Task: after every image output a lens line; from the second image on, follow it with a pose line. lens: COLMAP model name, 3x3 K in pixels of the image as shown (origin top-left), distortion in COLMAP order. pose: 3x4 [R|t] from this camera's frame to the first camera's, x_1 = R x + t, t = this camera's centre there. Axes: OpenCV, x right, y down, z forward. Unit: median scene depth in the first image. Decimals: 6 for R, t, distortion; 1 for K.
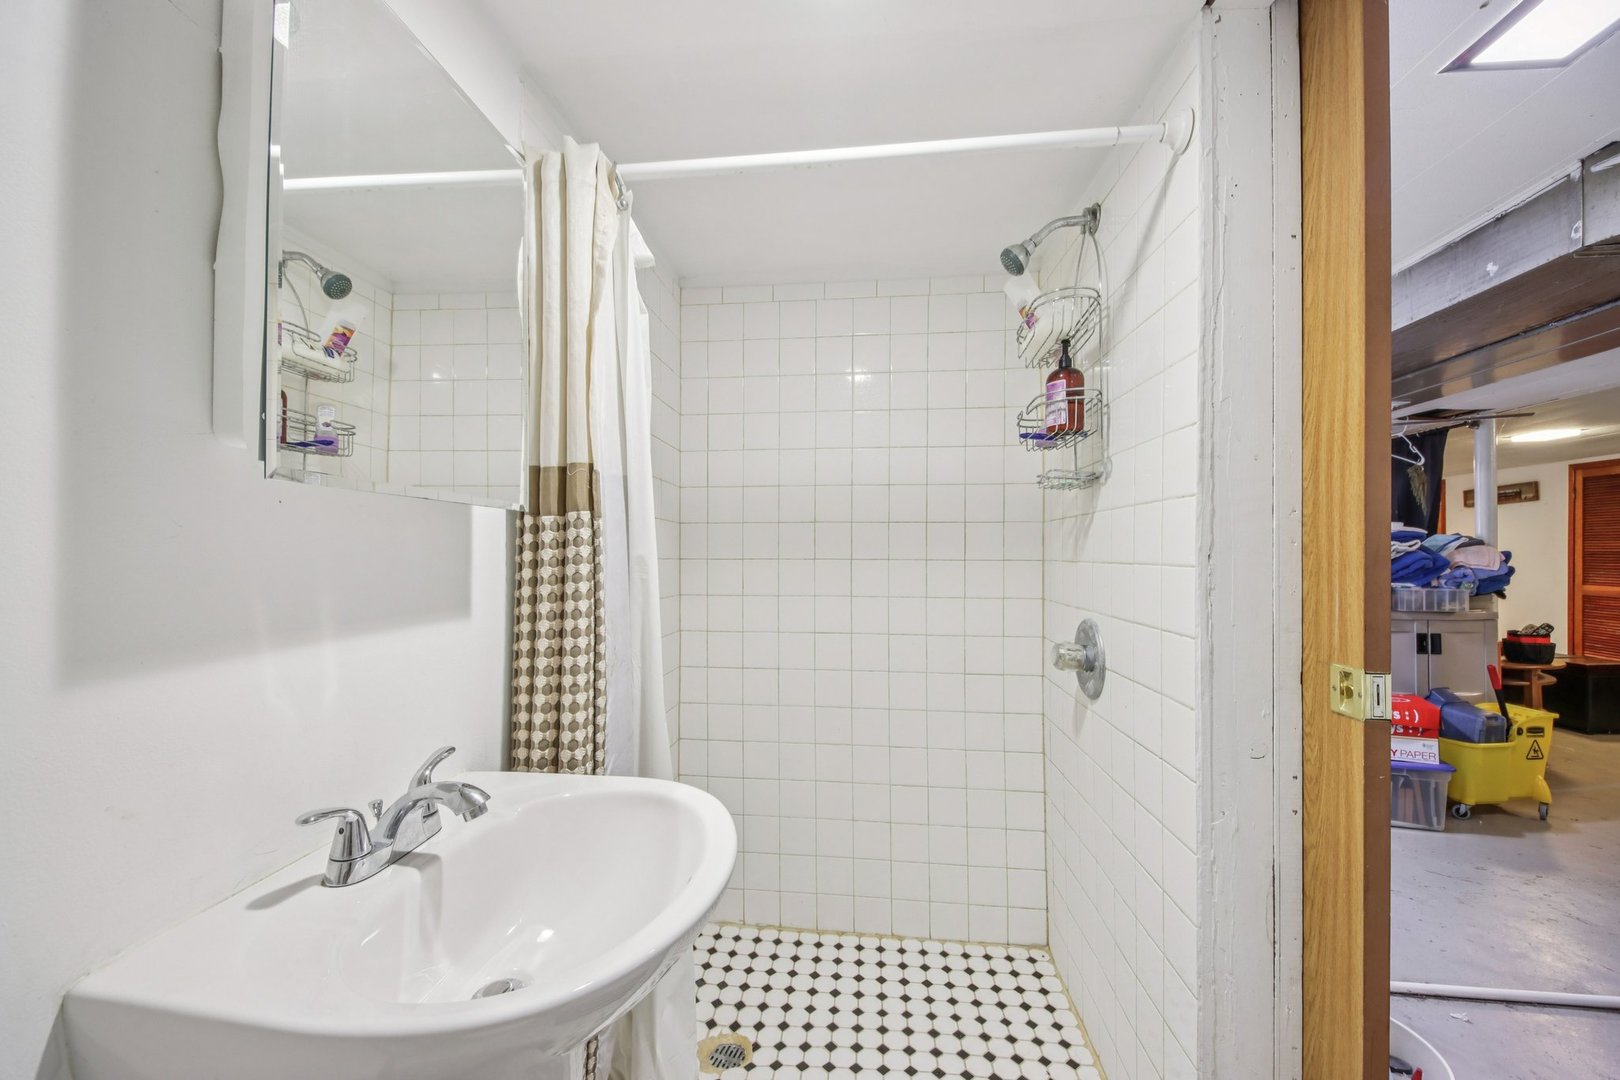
lens RADIAL K [[631.5, 0, 813.6], [0, 631.5, 545.6], [0, 0, 1]] dist [0.022878, -0.000021]
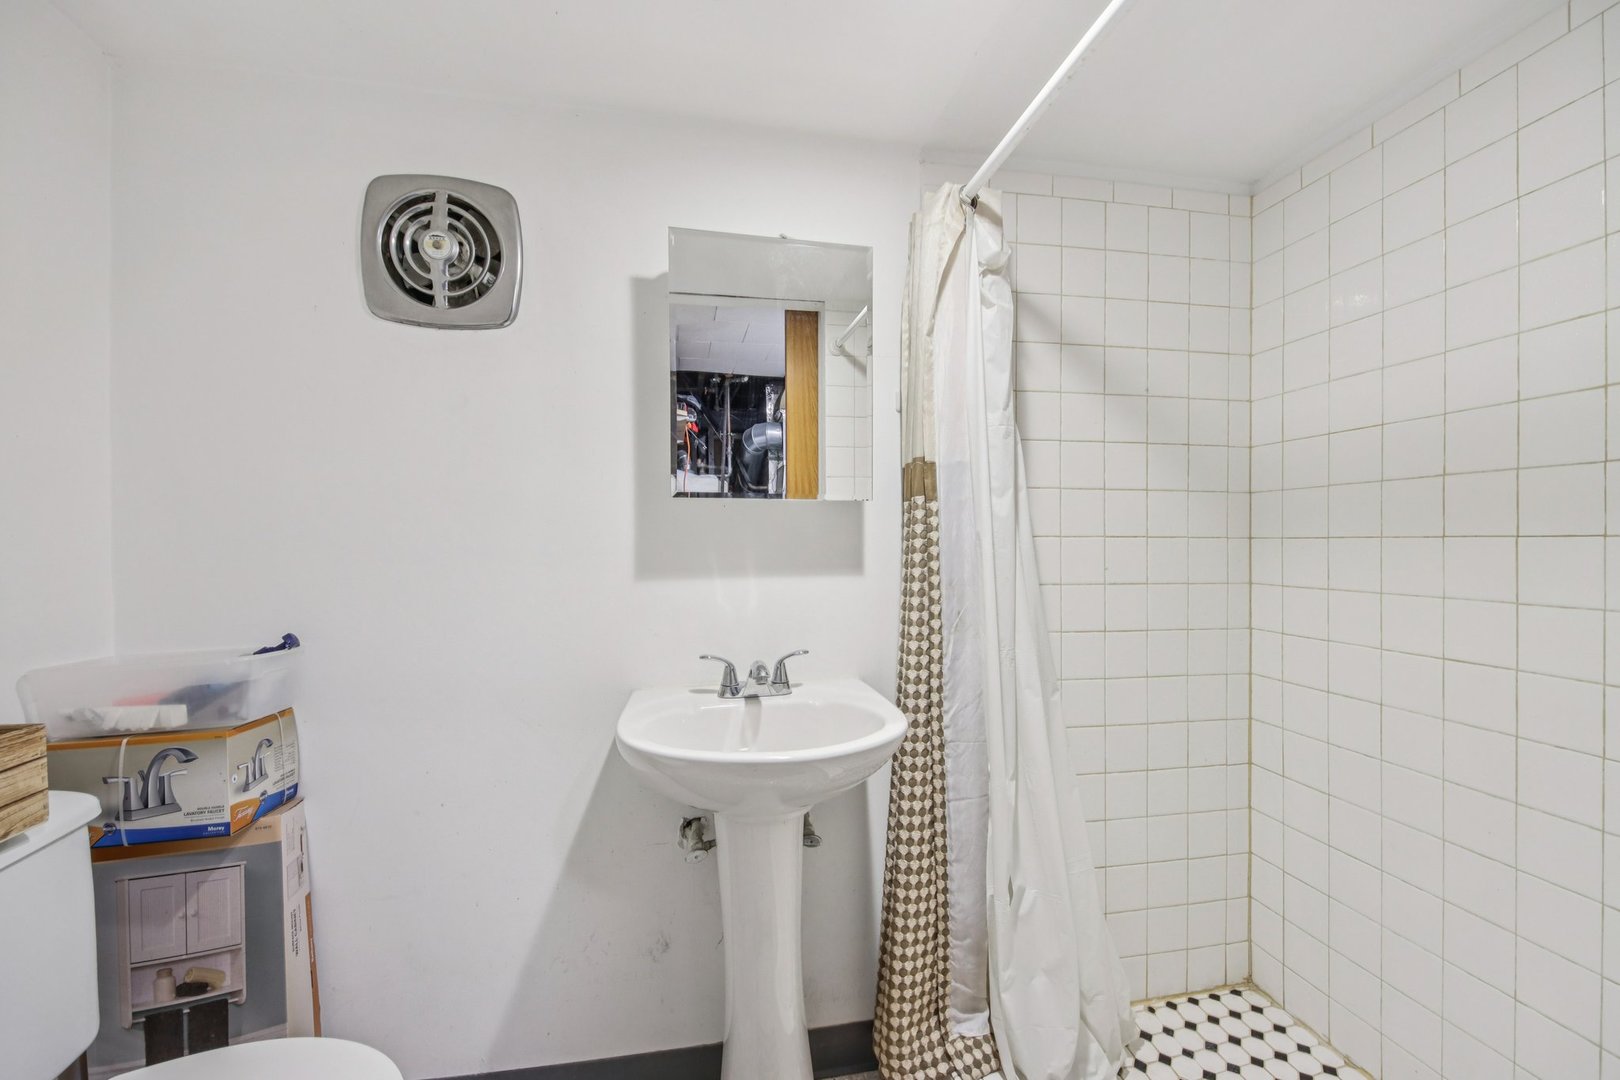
lens RADIAL K [[631.5, 0, 813.6], [0, 631.5, 545.6], [0, 0, 1]] dist [0.022878, -0.000021]
pose [[0.278972, 0.003484, -0.960293, 0.755156], [0.013957, 0.999873, 0.007682, 0.029643], [0.960198, -0.015546, 0.278888, 0.448956]]
